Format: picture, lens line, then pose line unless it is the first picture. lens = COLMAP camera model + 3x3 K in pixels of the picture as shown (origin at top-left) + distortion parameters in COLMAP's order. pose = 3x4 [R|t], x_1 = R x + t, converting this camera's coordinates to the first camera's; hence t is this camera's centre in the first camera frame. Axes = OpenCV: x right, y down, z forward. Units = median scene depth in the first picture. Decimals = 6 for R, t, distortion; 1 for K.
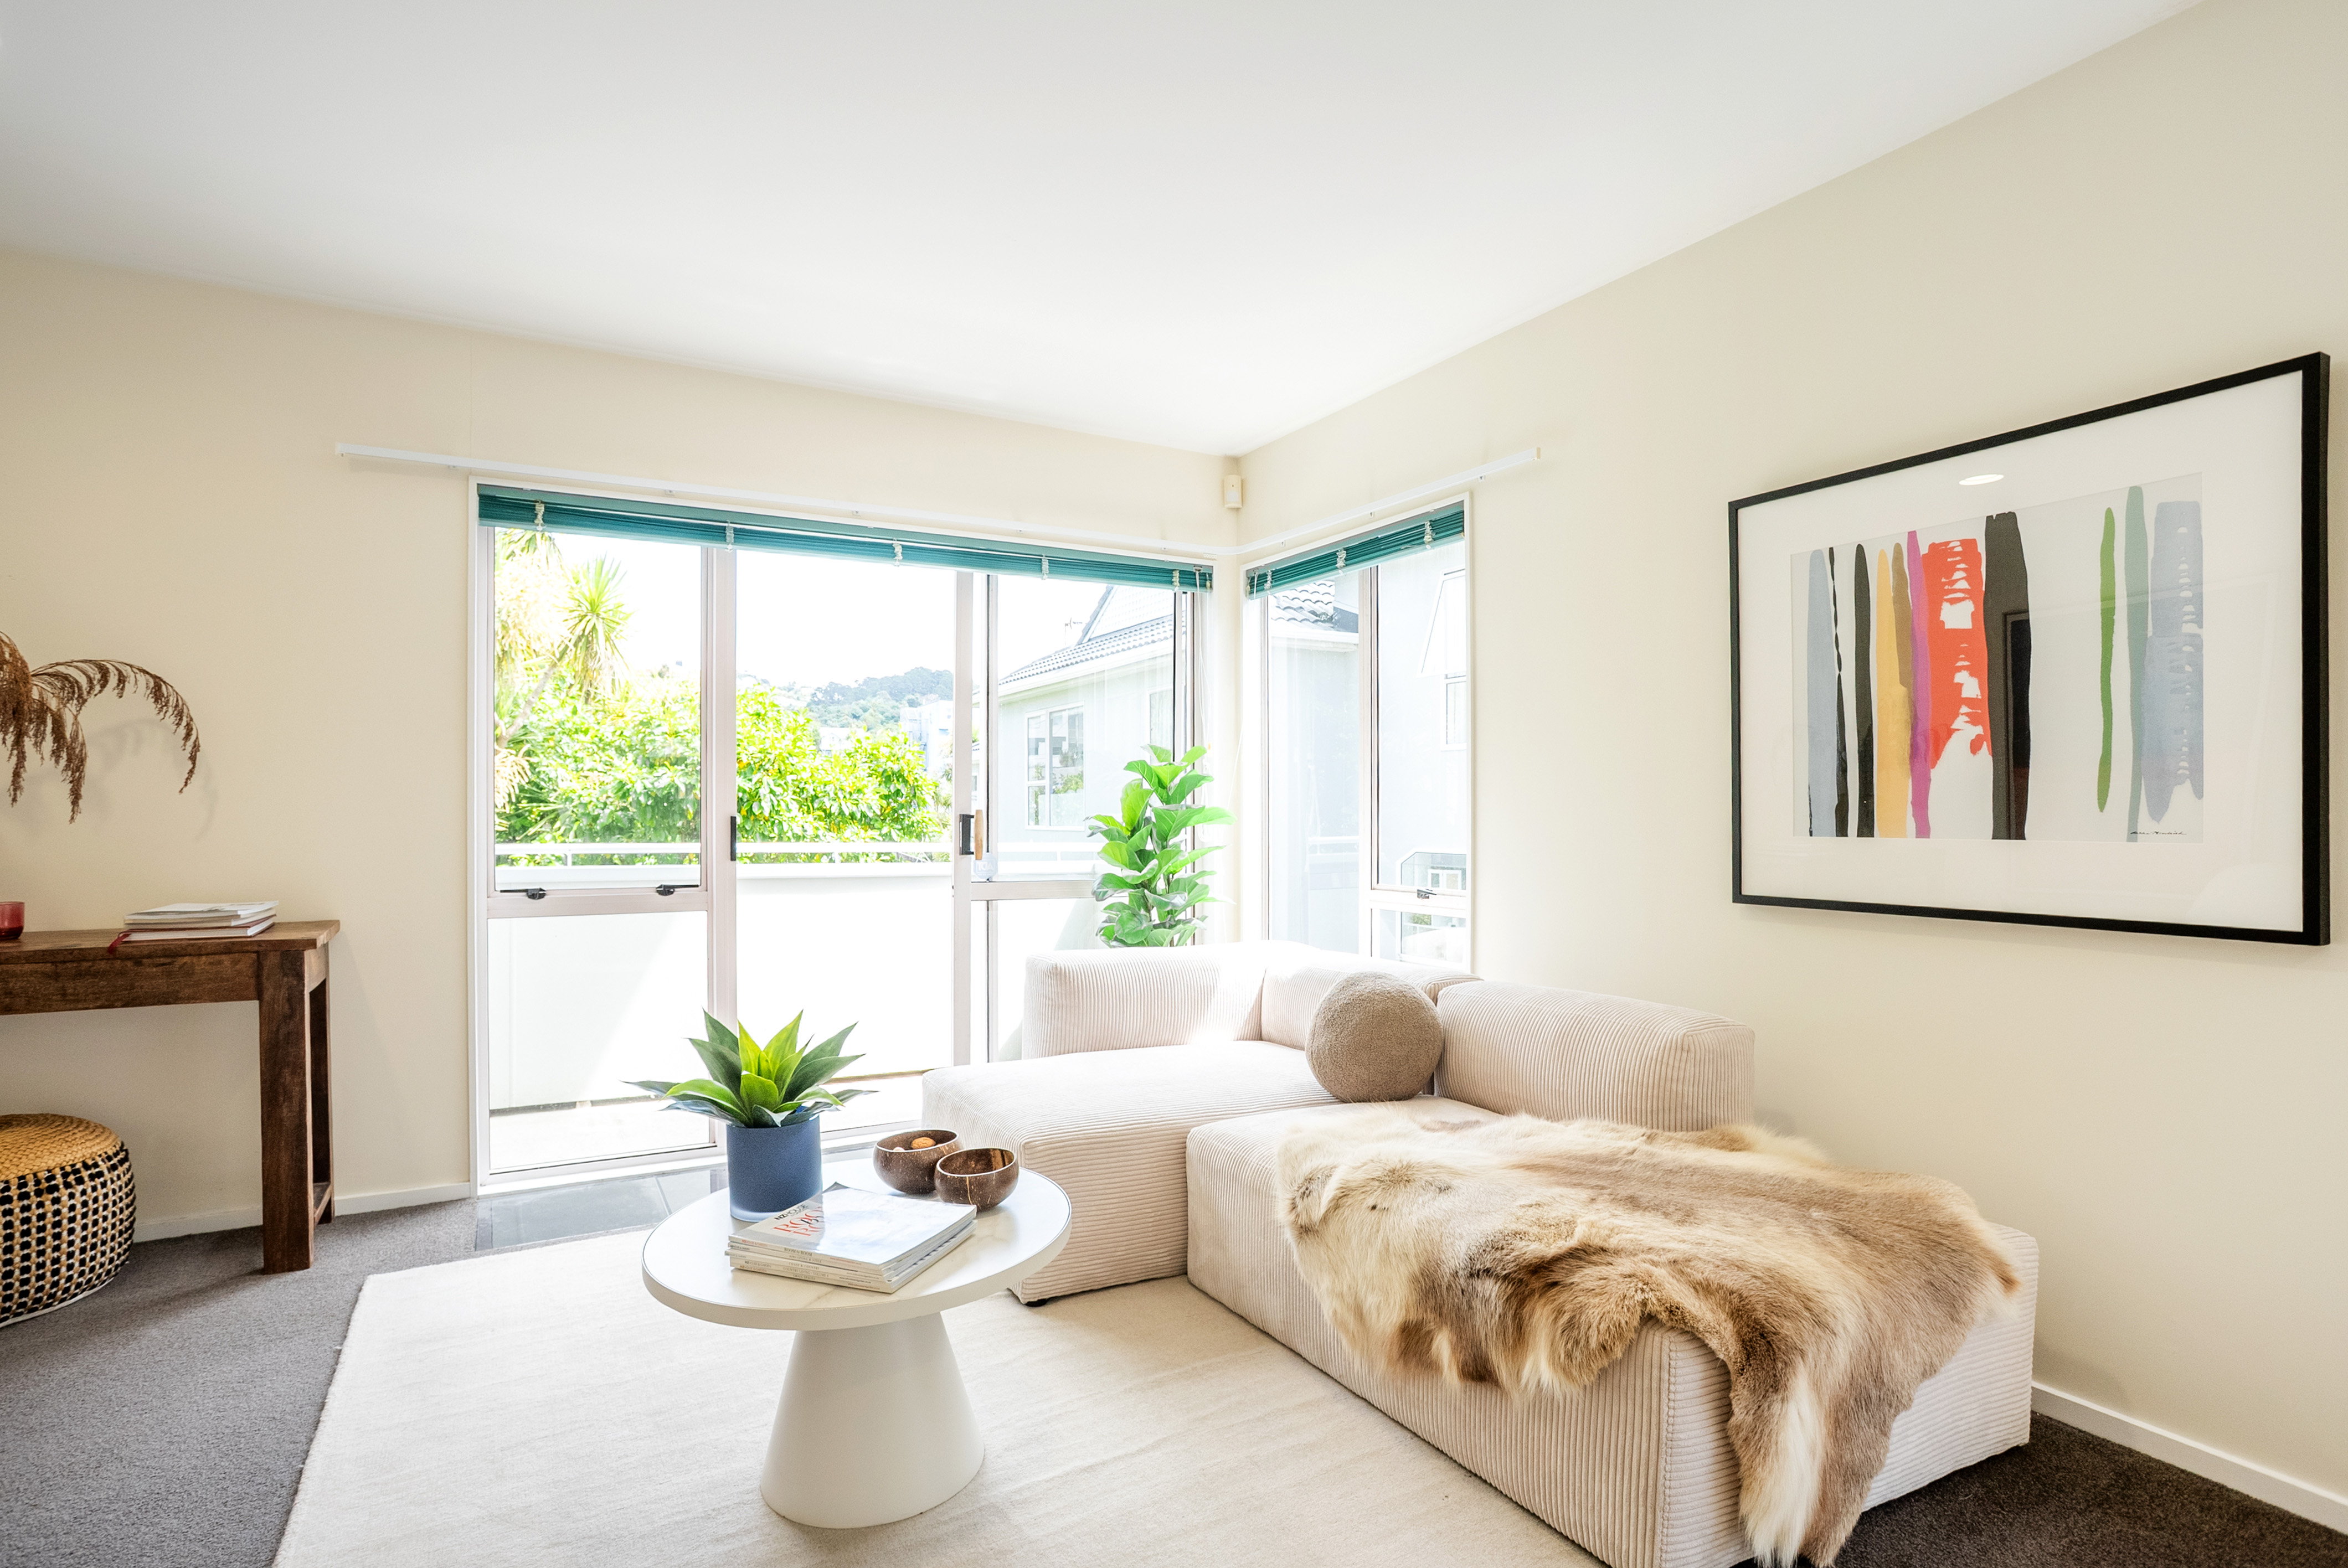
lens RADIAL K [[1185.5, 0, 1182.7], [0, 1185.5, 809.9], [0, 0, 1]] dist [-0.044852, 0.029233]
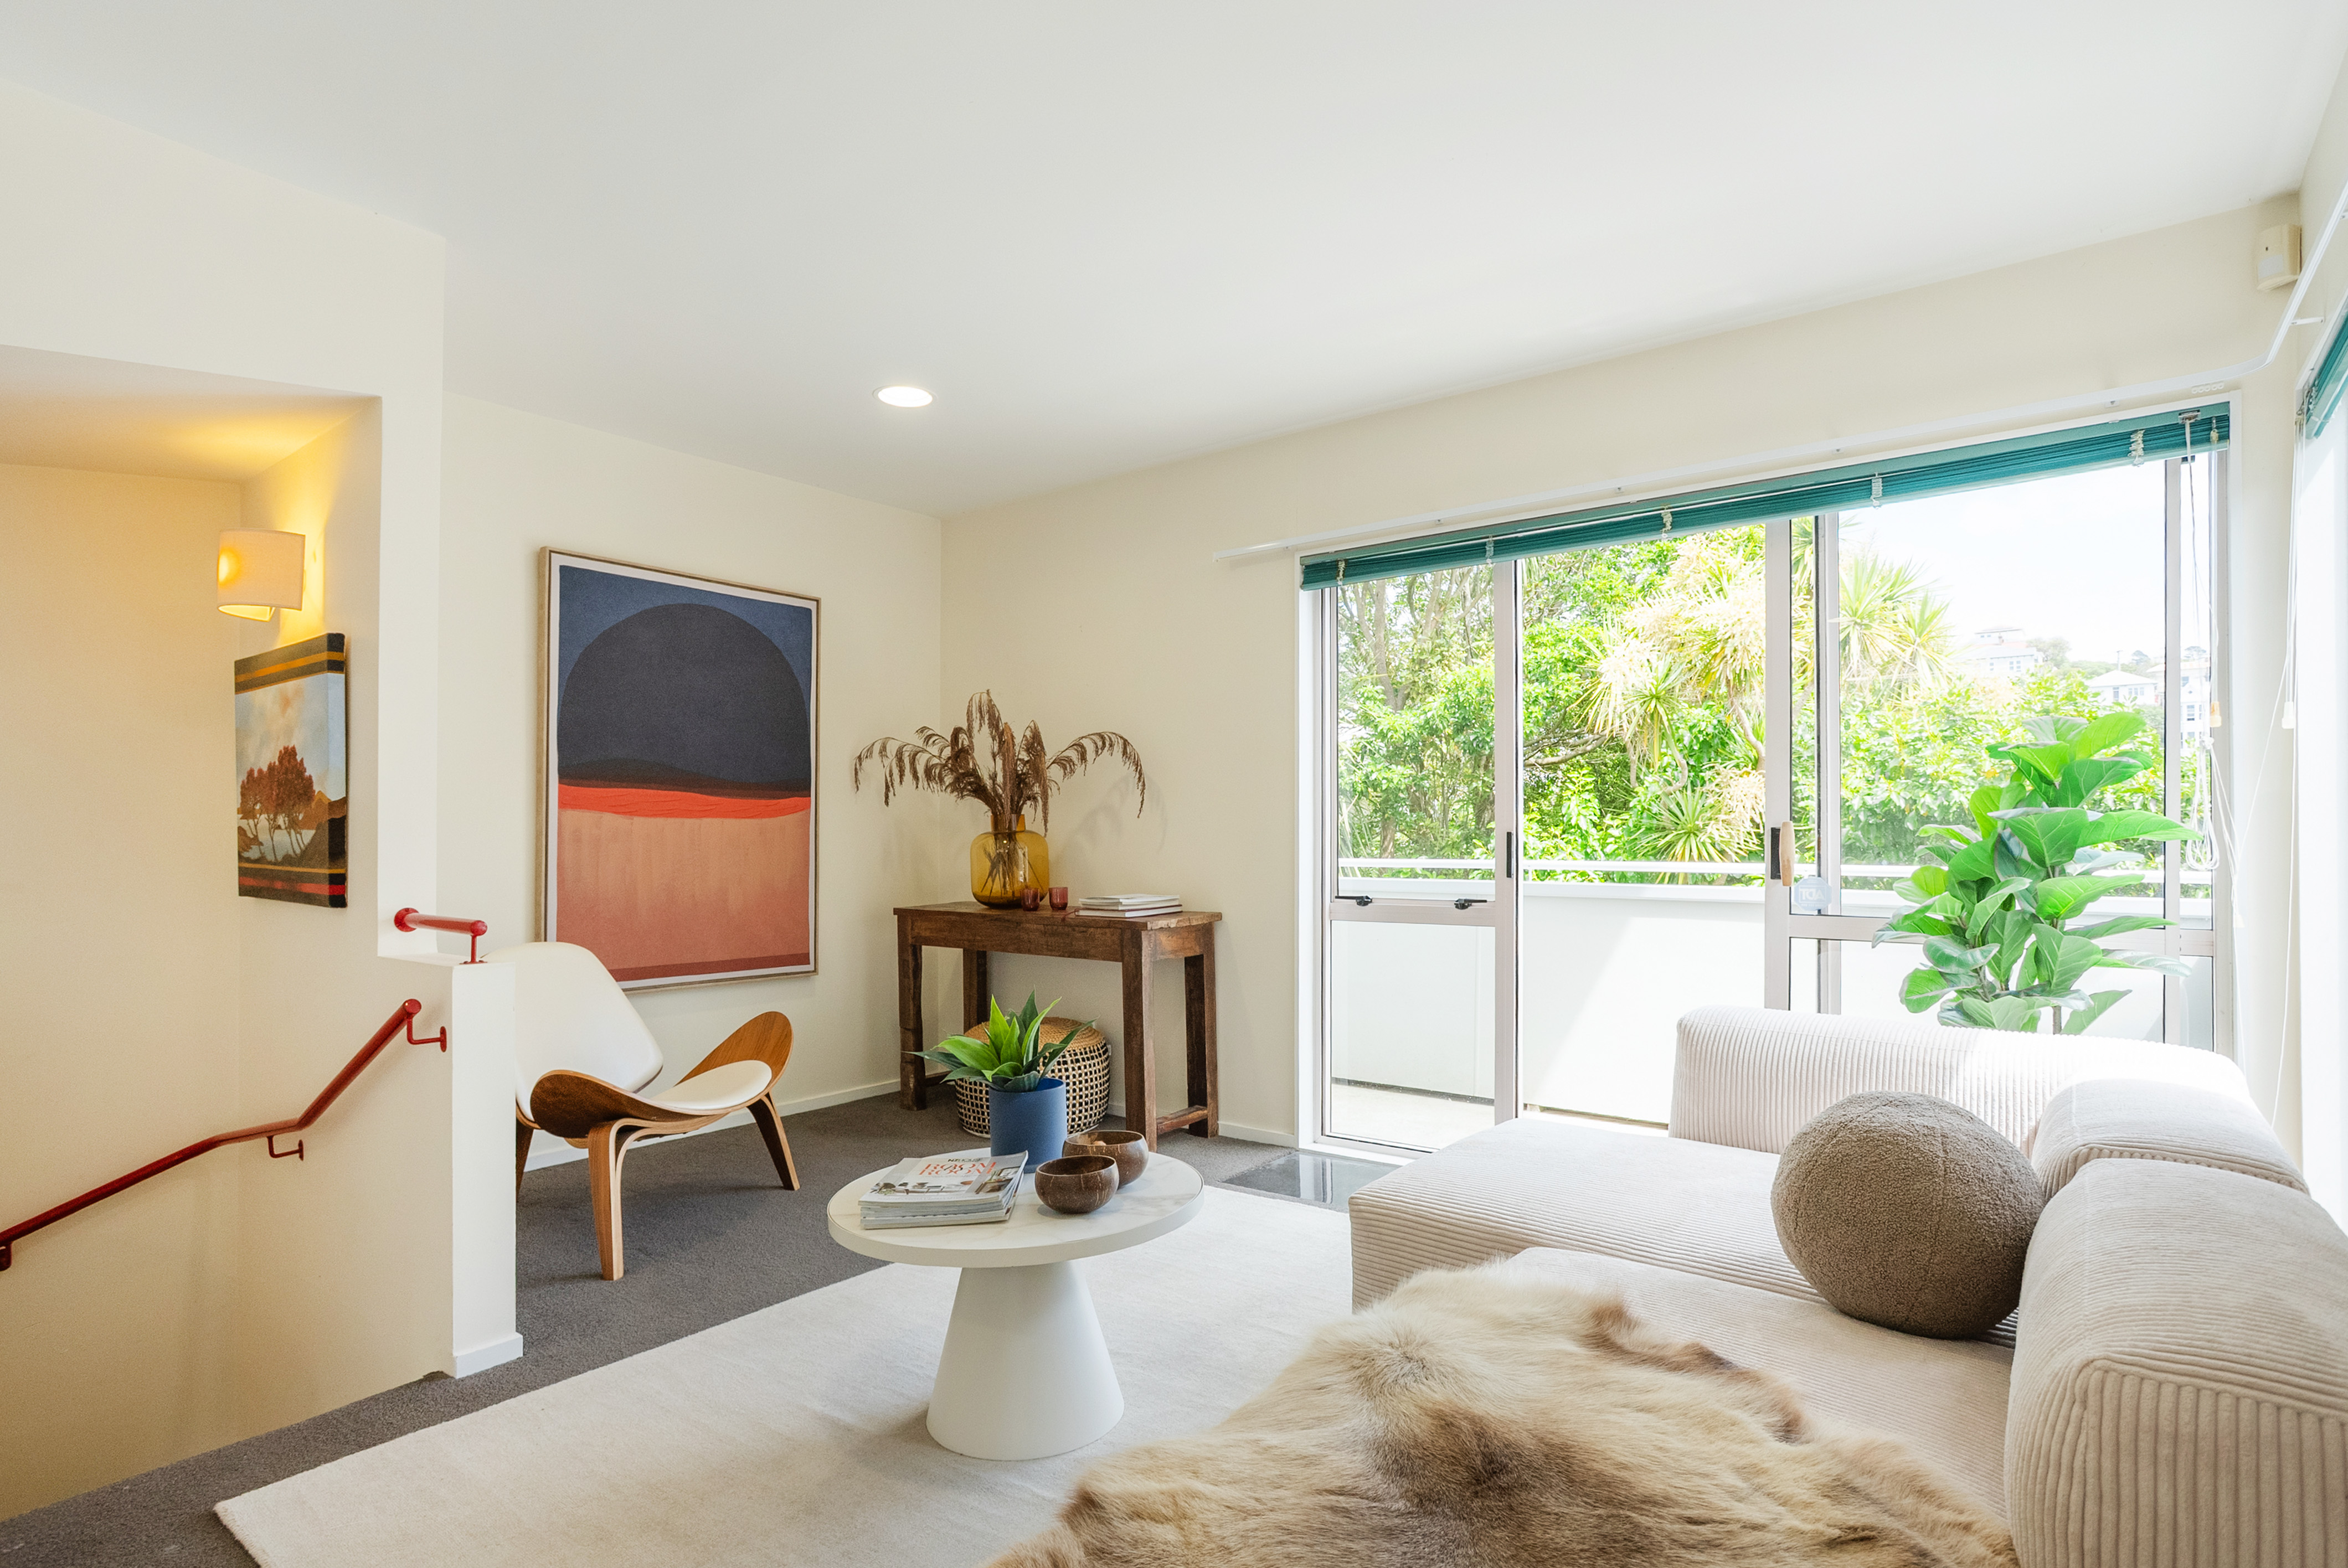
lens RADIAL K [[1185.5, 0, 1182.7], [0, 1185.5, 809.9], [0, 0, 1]] dist [-0.044852, 0.029233]
pose [[0.402984, -0.023220, -0.914913, 0.627745], [0.006230, 0.999725, -0.022628, 0.011611], [0.915186, 0.003419, 0.403017, 0.542462]]
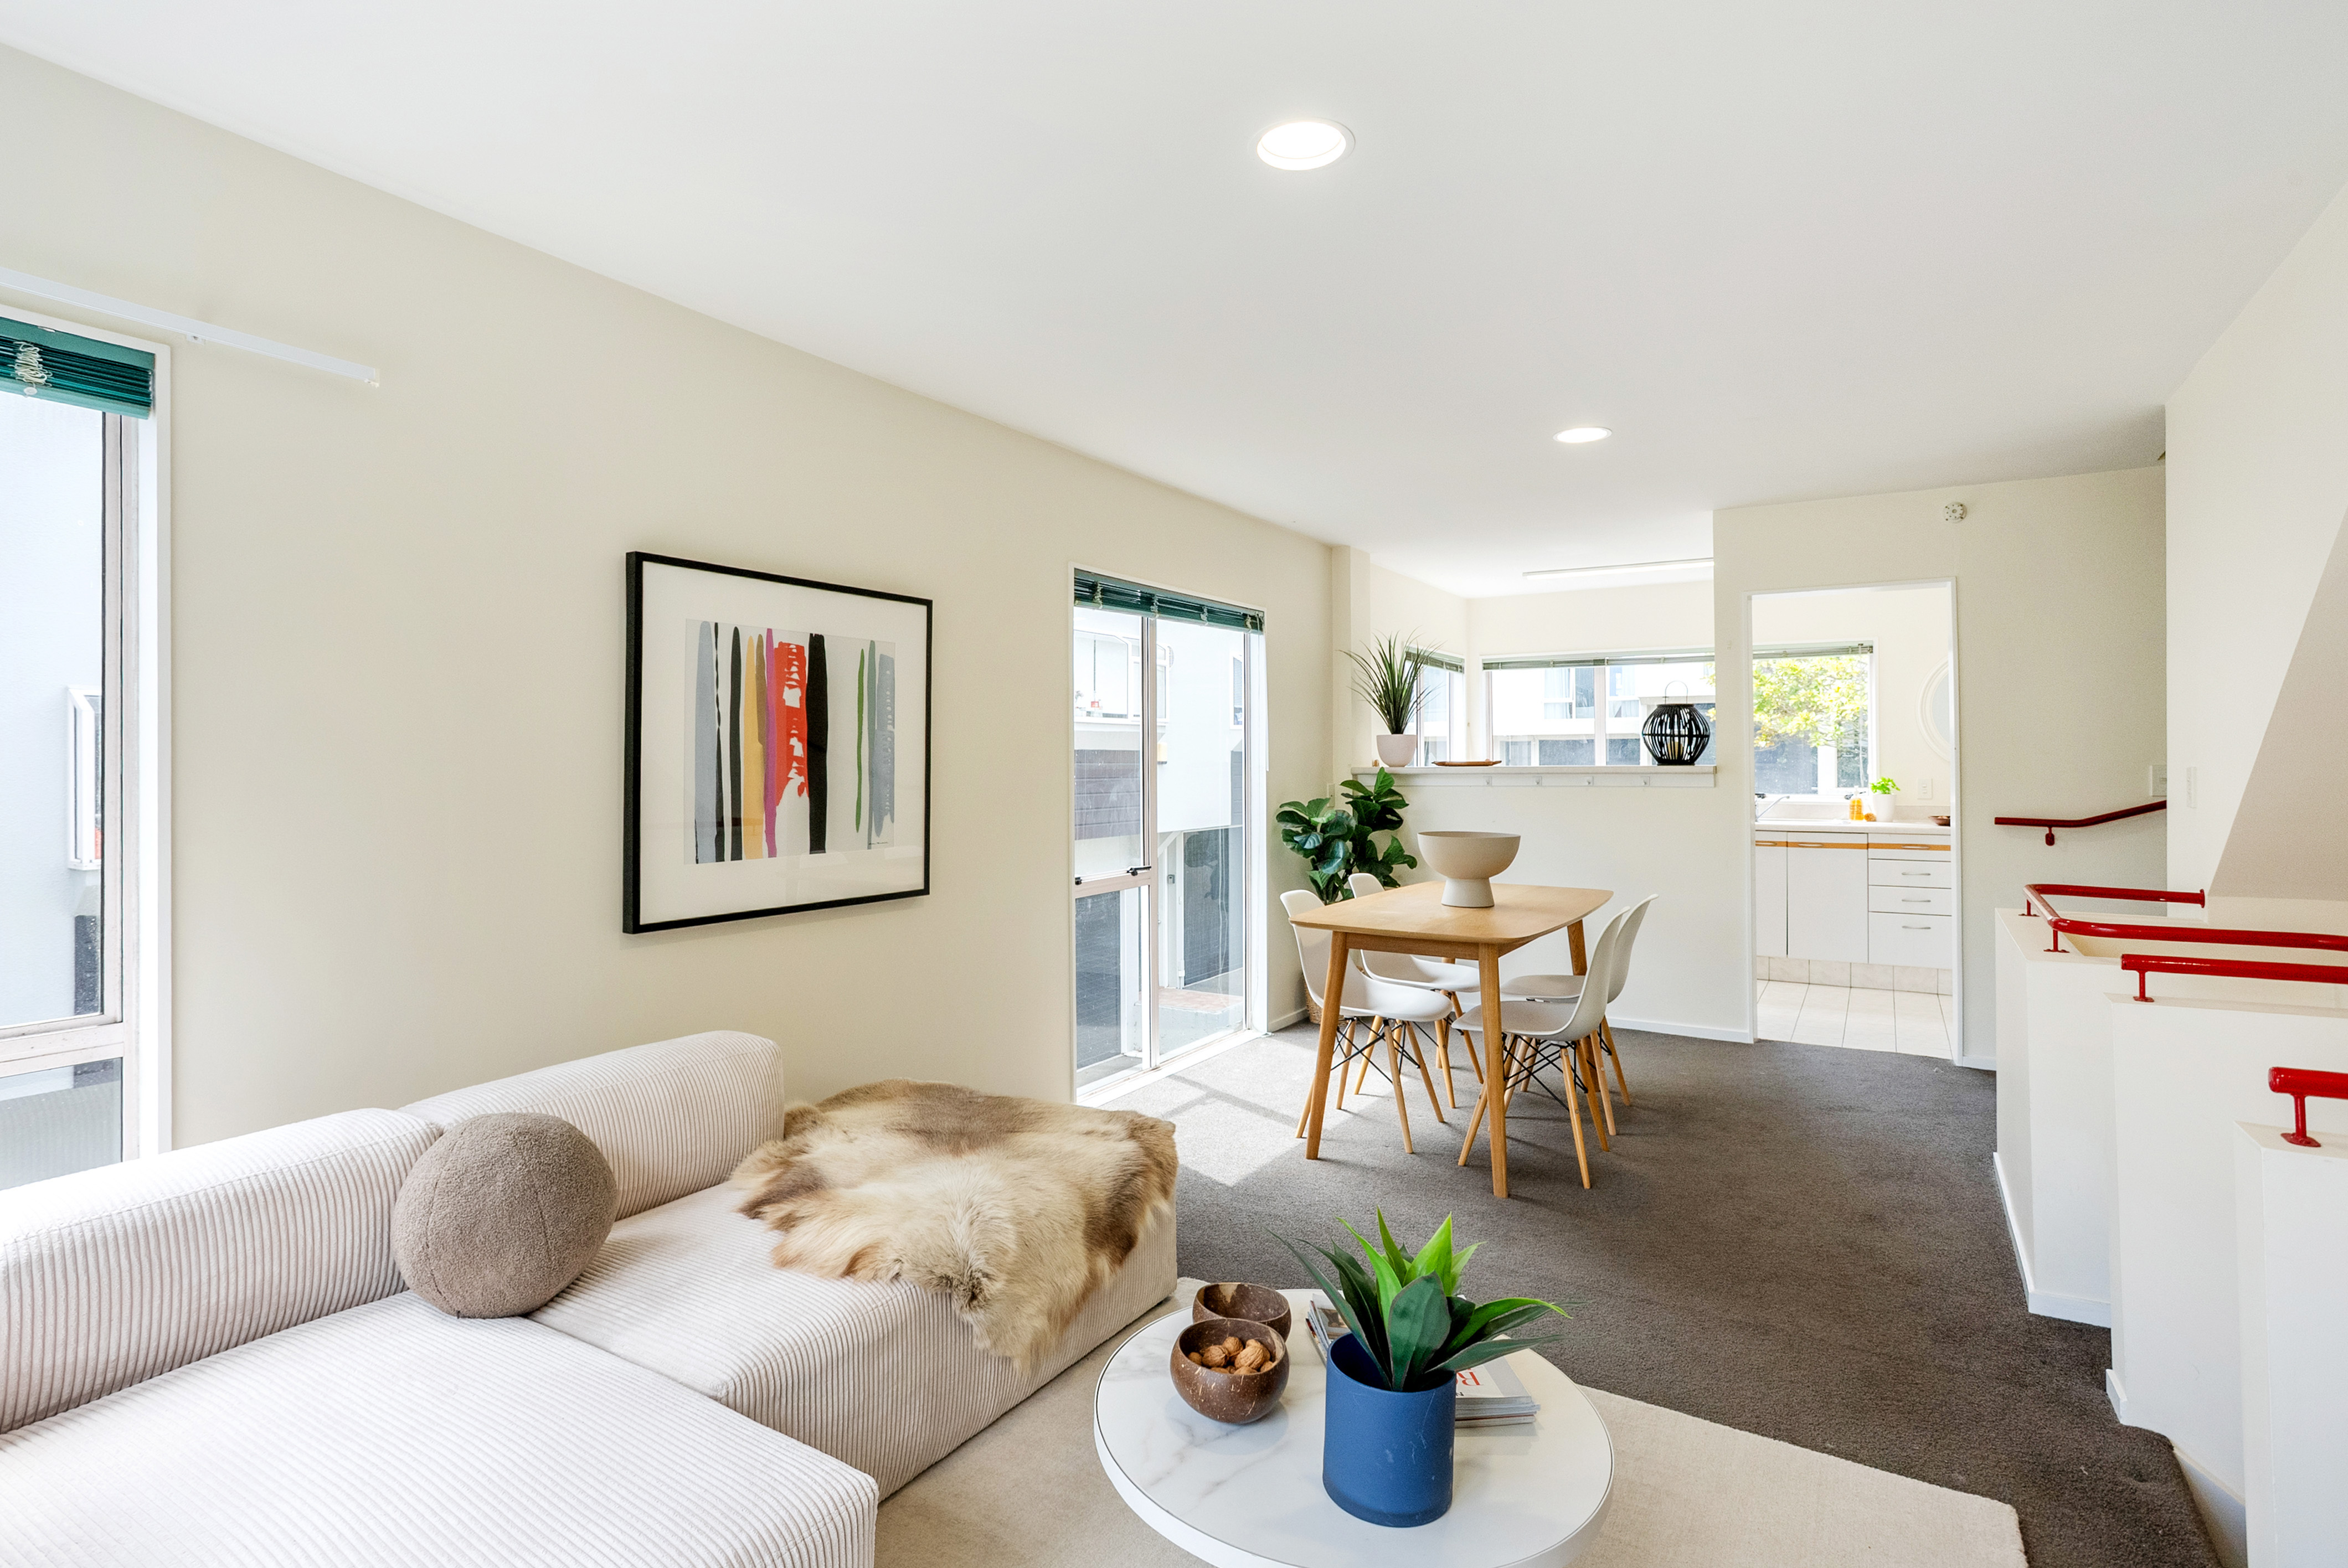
lens RADIAL K [[1169.6, 0, 1178.9], [0, 1169.6, 753.8], [0, 0, 1]] dist [-0.052459, 0.028323]
pose [[-0.483020, 0.008808, 0.875565, -0.730219], [0.001023, 0.999954, -0.009494, -0.078141], [-0.875609, -0.003690, -0.483007, 1.173819]]
